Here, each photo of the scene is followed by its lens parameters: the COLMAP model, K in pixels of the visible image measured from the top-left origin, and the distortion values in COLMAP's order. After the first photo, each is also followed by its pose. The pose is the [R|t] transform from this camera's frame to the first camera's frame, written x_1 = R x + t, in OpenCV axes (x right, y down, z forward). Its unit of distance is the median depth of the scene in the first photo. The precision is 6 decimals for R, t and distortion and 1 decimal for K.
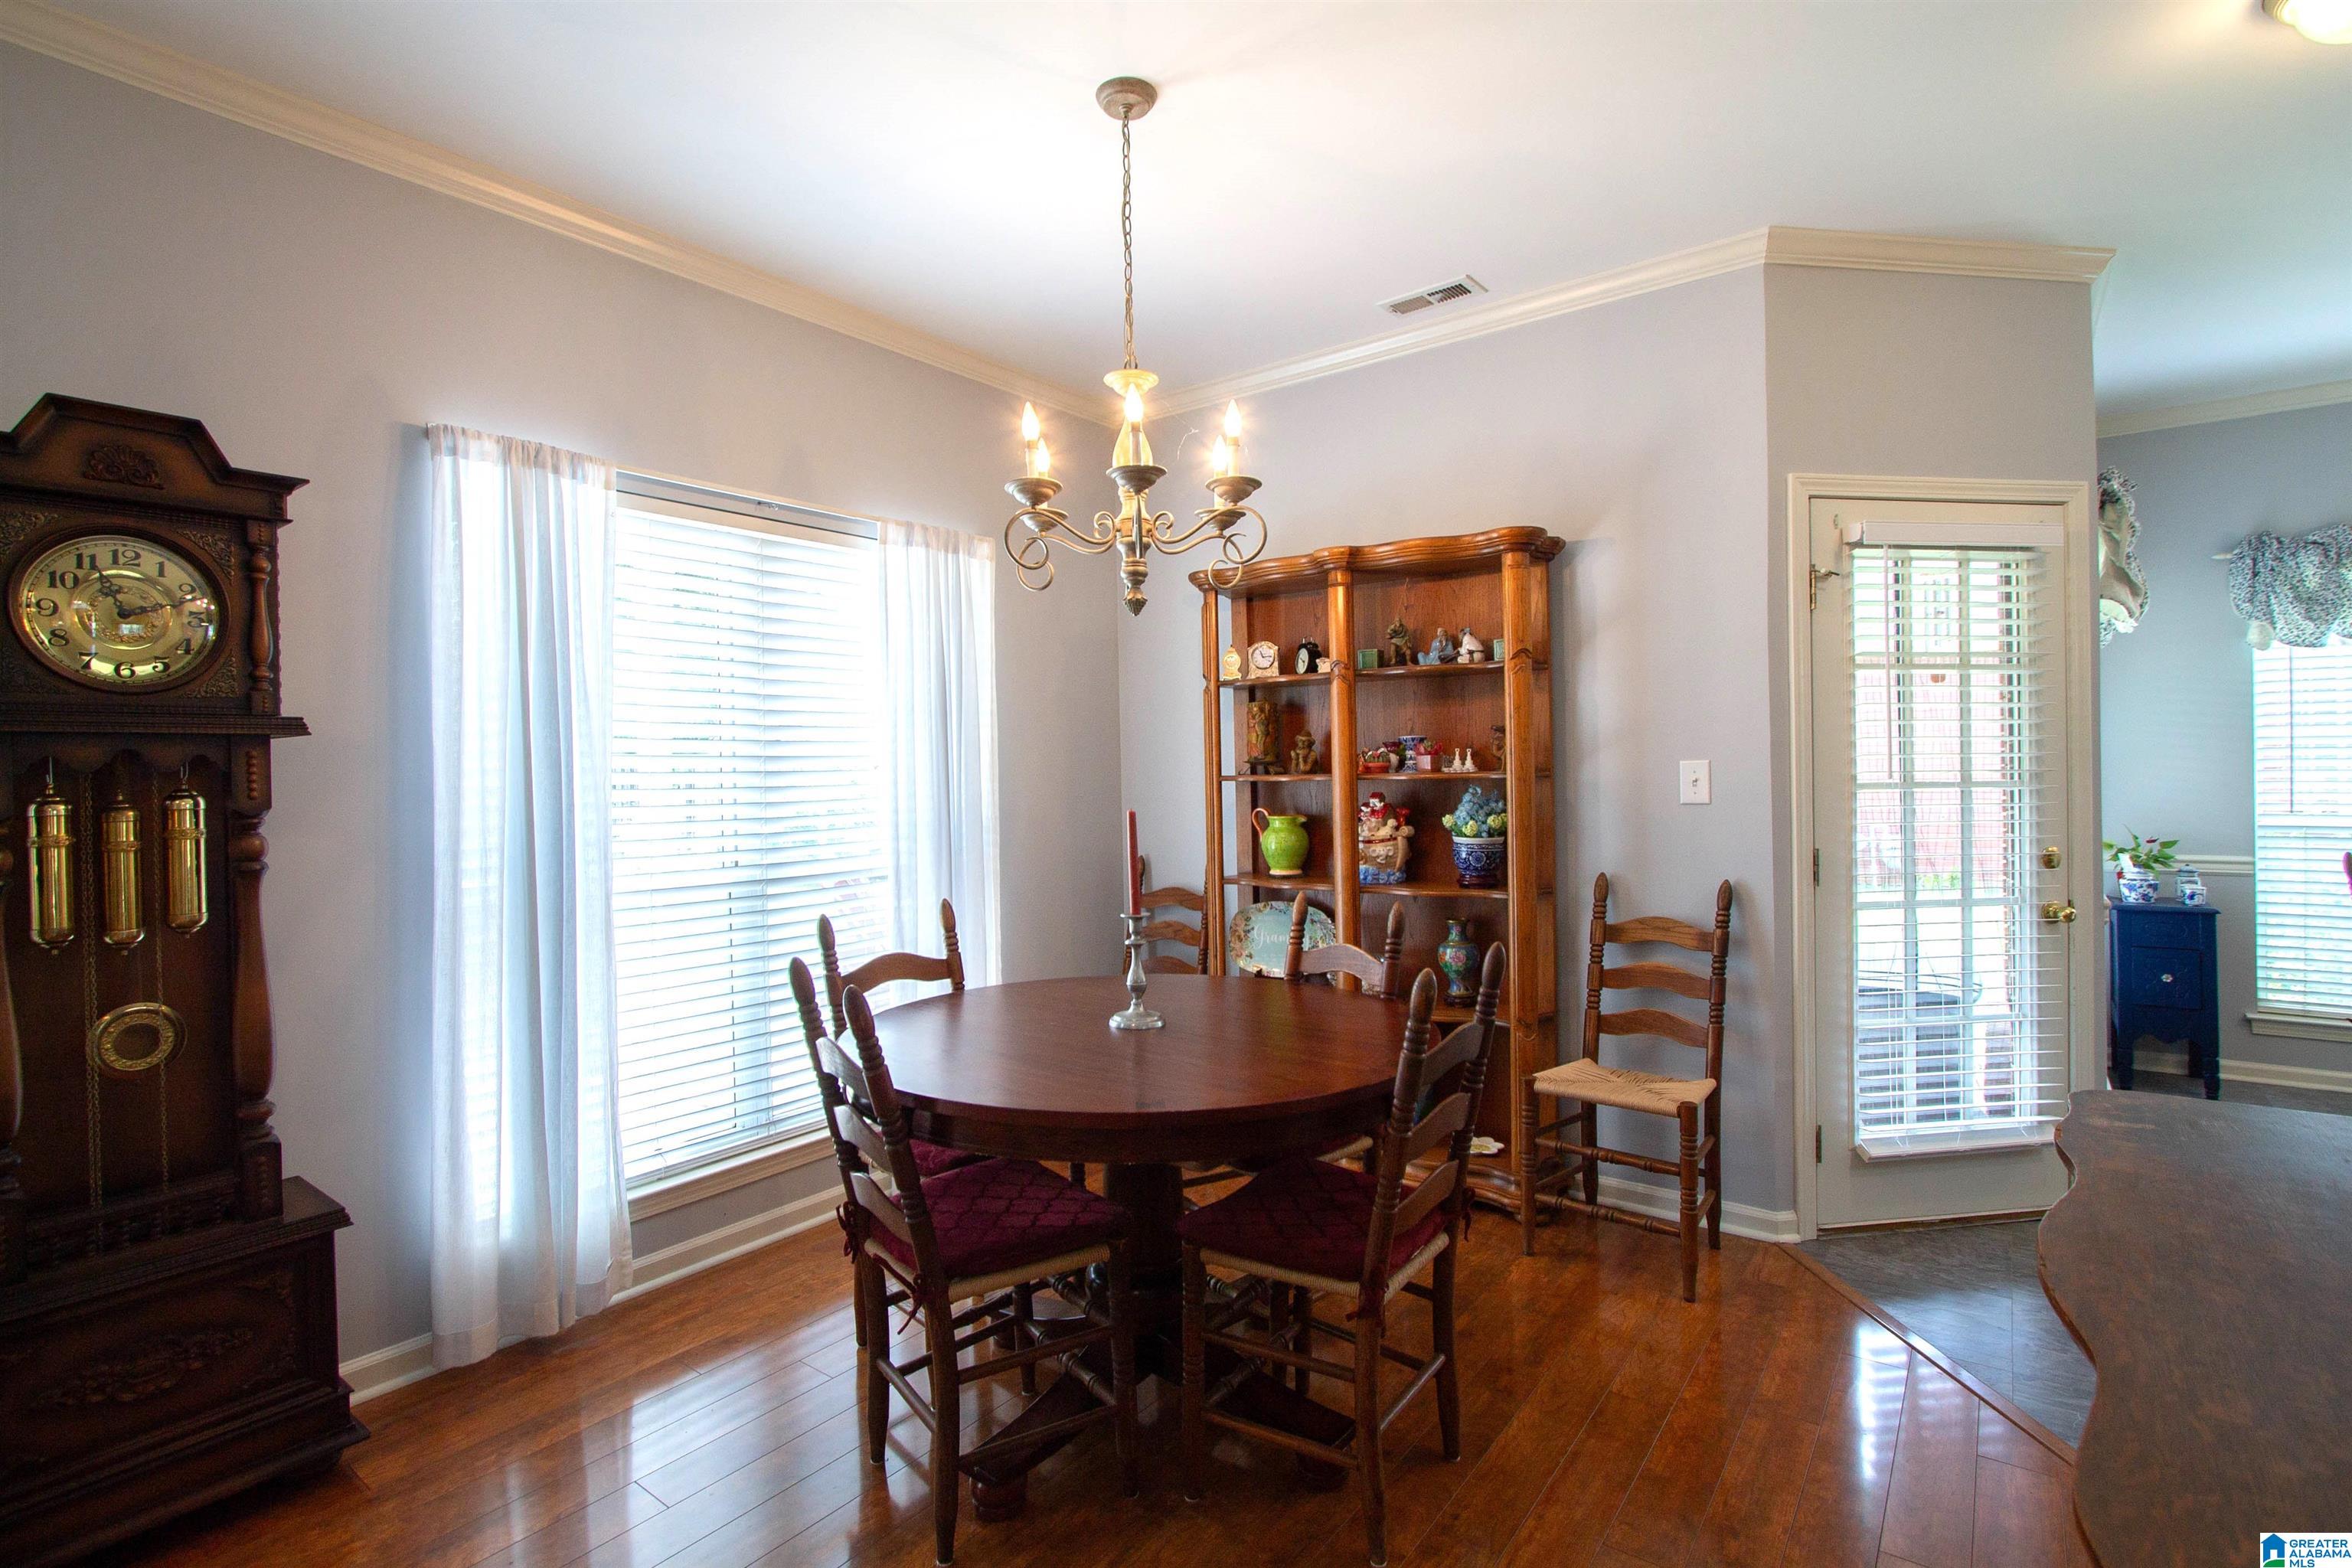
lens RADIAL K [[1110.8, 0, 1173.4], [0, 1110.8, 772.9], [0, 0, 1]] dist [-0.023007, 0.004738]
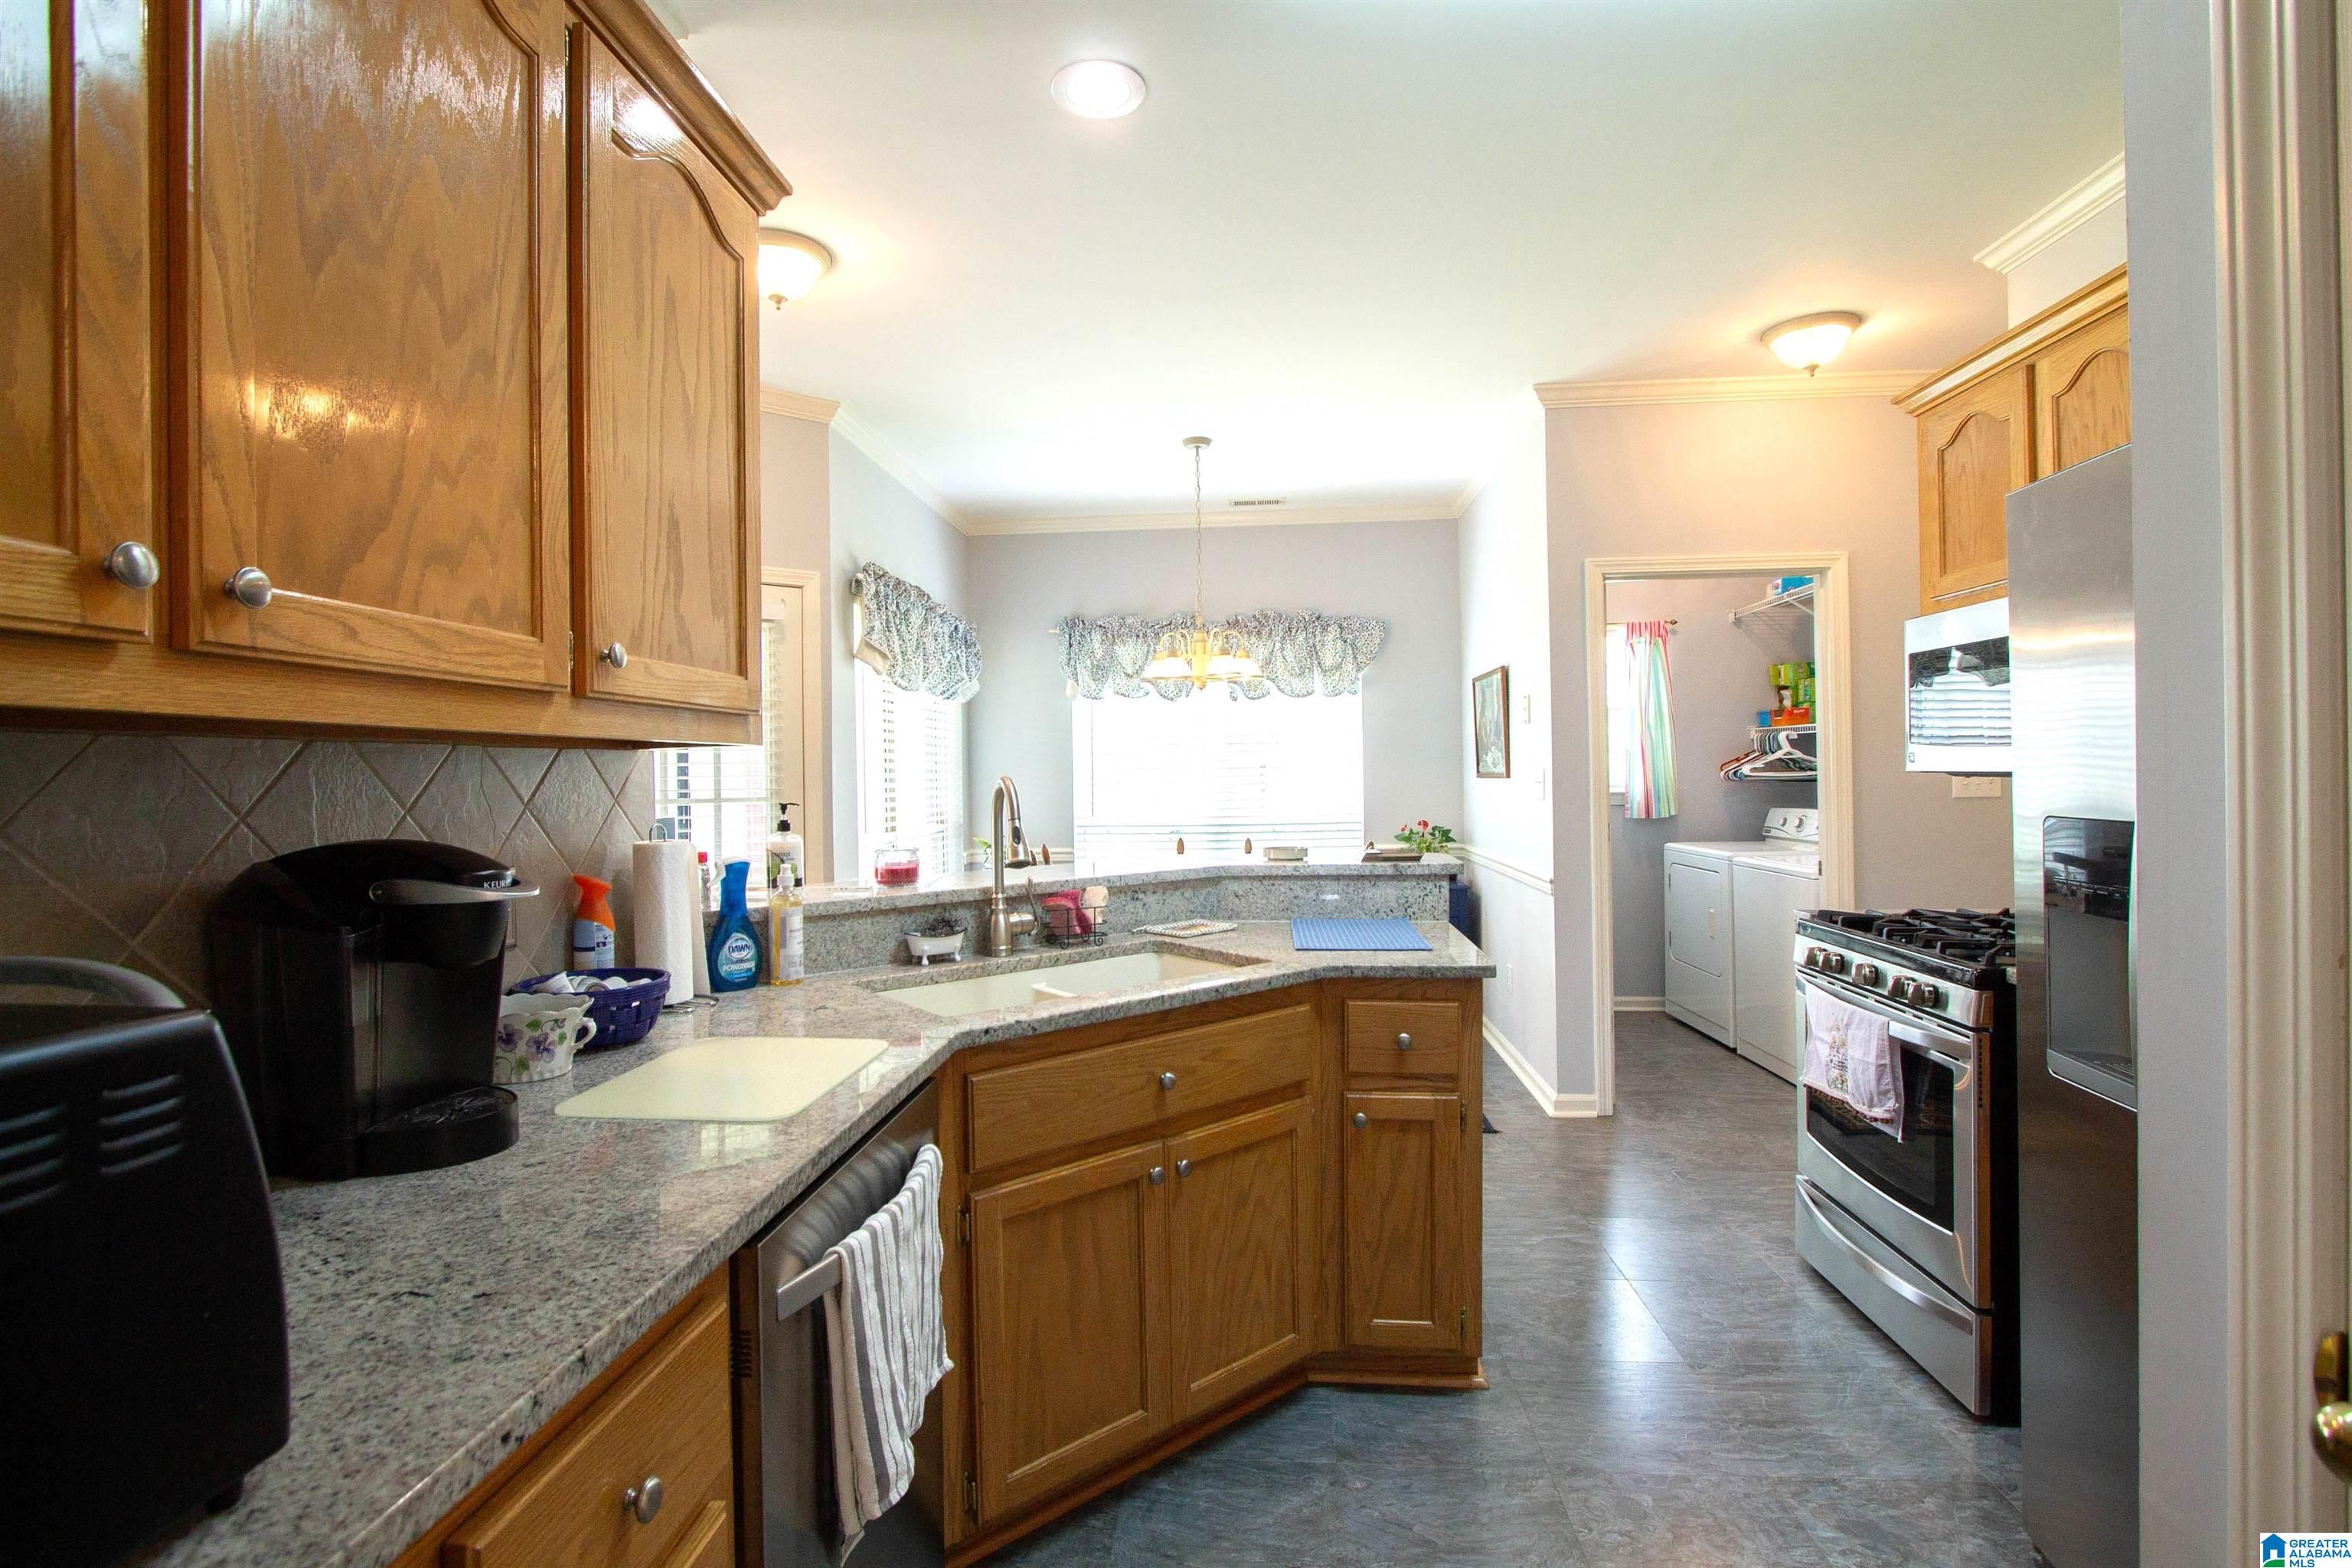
lens RADIAL K [[1110.8, 0, 1156.3], [0, 1110.8, 780.5], [0, 0, 1]] dist [-0.023007, 0.004738]
pose [[0.846018, 0.001027, 0.533153, 0.422802], [0.000384, 0.999997, -0.002536, -0.008221], [-0.533154, 0.002350, 0.846015, -0.327320]]
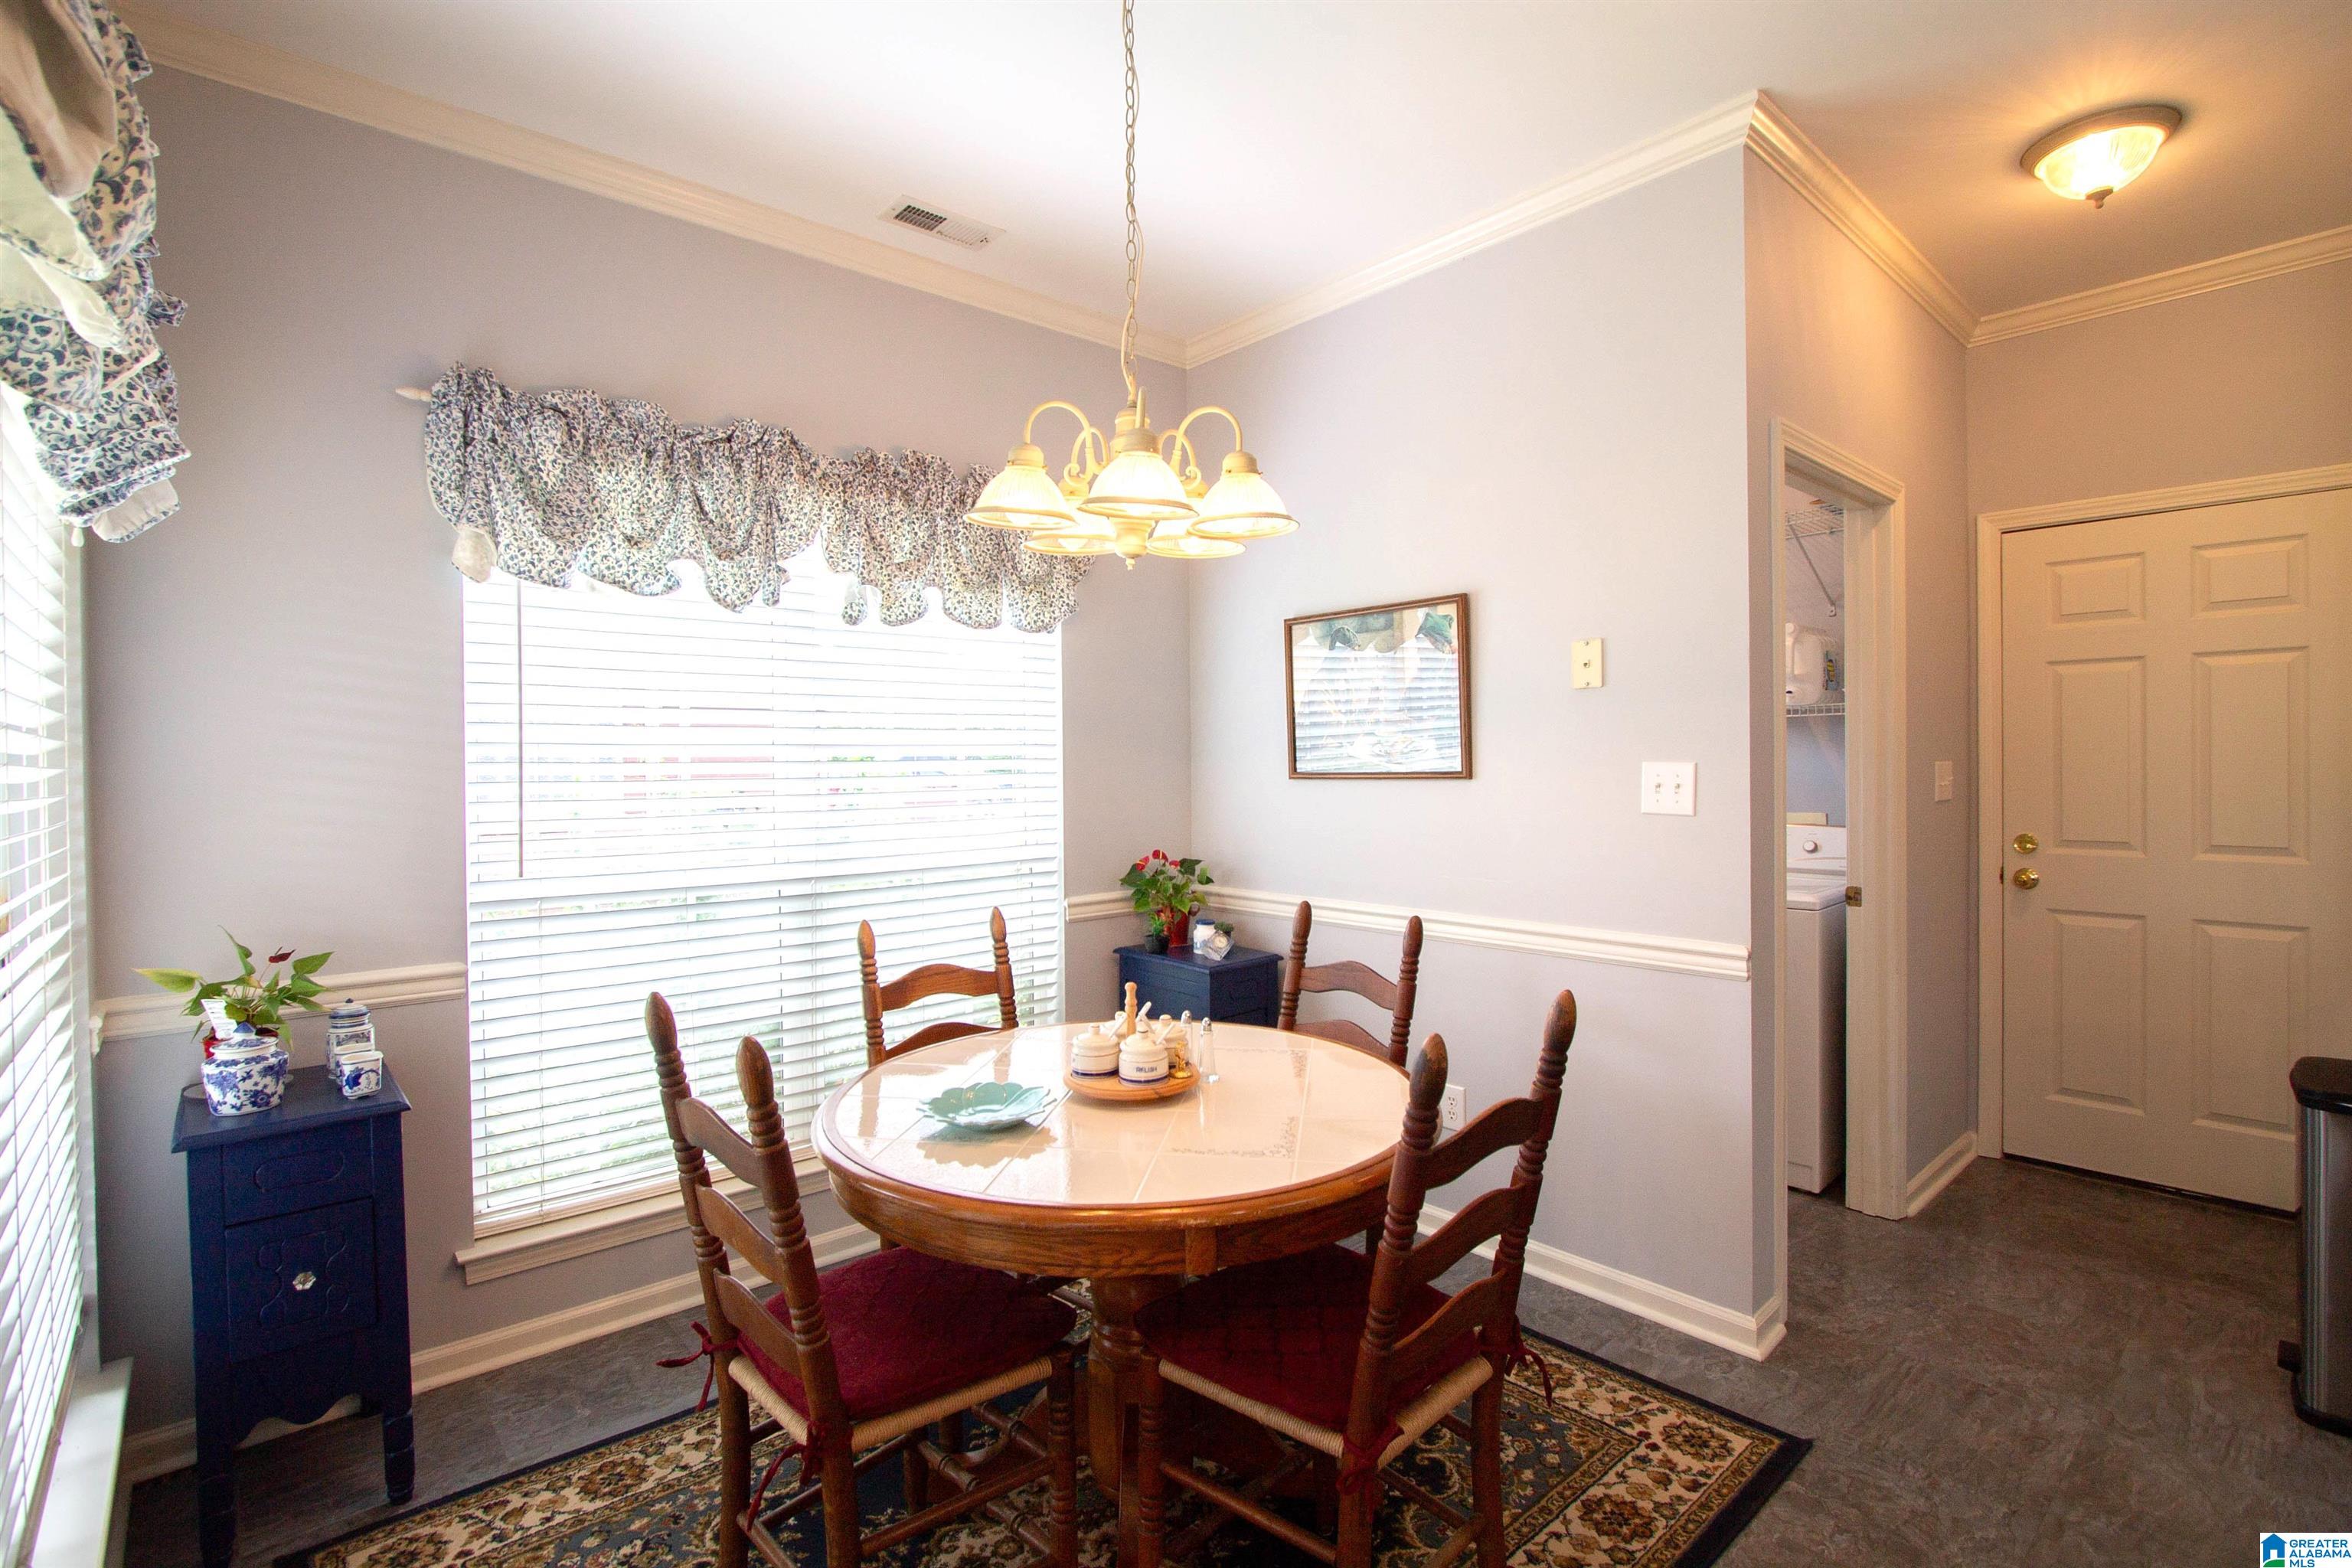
lens RADIAL K [[1110.8, 0, 1161.8], [0, 1110.8, 777.3], [0, 0, 1]] dist [-0.023007, 0.004738]
pose [[0.212088, 0.005496, 0.977235, 0.680083], [0.006476, 0.999954, -0.007030, -0.011738], [-0.977229, 0.007820, 0.212043, 0.700078]]
